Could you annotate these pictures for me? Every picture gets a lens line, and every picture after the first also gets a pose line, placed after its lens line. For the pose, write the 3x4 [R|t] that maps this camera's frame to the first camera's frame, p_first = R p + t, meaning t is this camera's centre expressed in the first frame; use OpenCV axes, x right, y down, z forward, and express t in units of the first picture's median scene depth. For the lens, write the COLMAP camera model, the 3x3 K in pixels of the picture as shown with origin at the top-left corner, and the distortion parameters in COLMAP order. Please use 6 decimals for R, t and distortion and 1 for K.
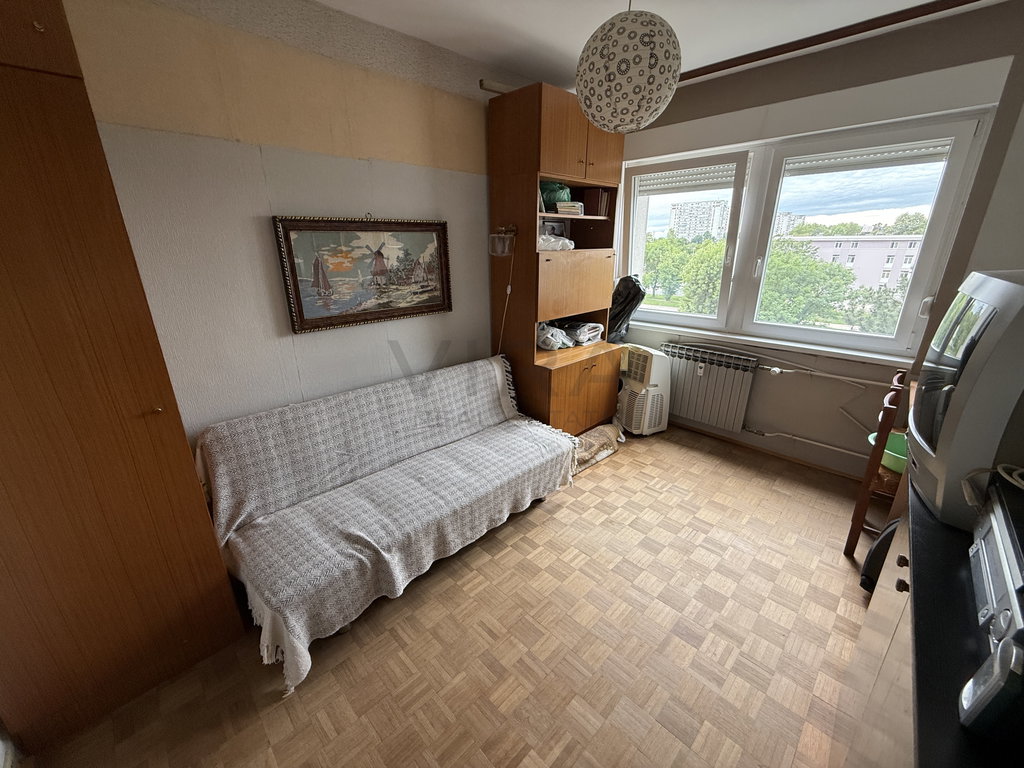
lens RADIAL K [[406.1, 0, 539.6], [0, 406.1, 380.0], [0, 0, 1]] dist [0.000629, -0.000012]
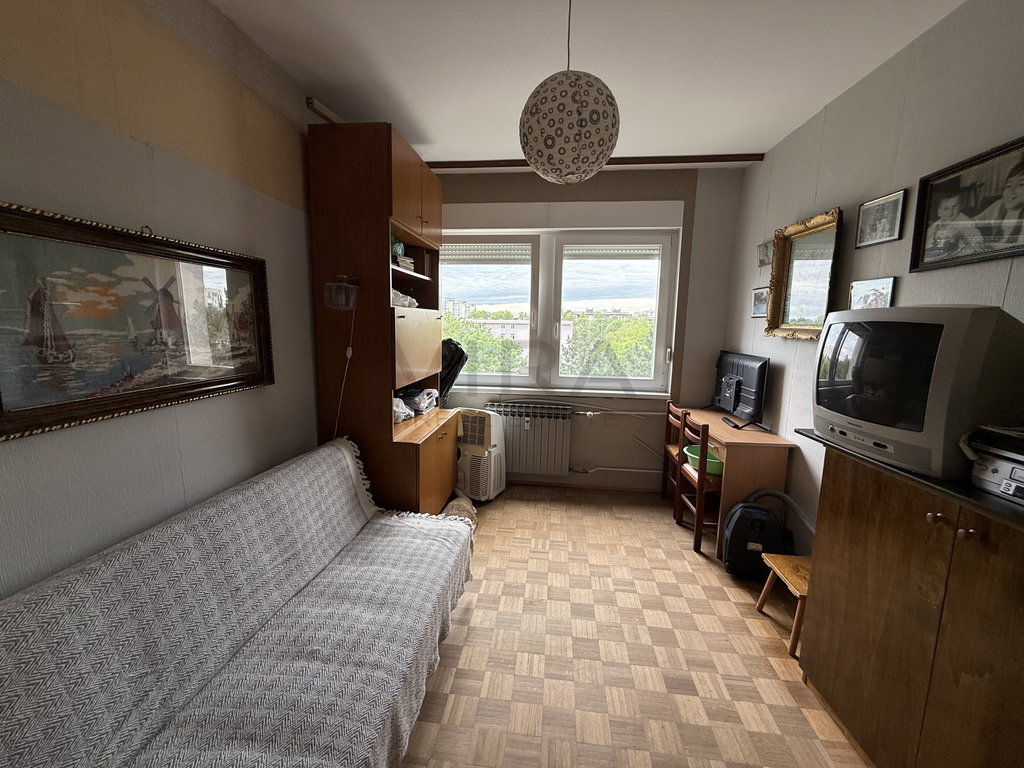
lens RADIAL K [[393.3, 0, 512.0], [0, 393.3, 384.0], [0, 0, 1]] dist [-0.000632, 0.000096]
pose [[0.798715, -0.074094, 0.597130, -0.303376], [0.176068, 0.977733, -0.114186, -0.021099], [-0.575373, 0.196337, 0.793976, 0.238669]]
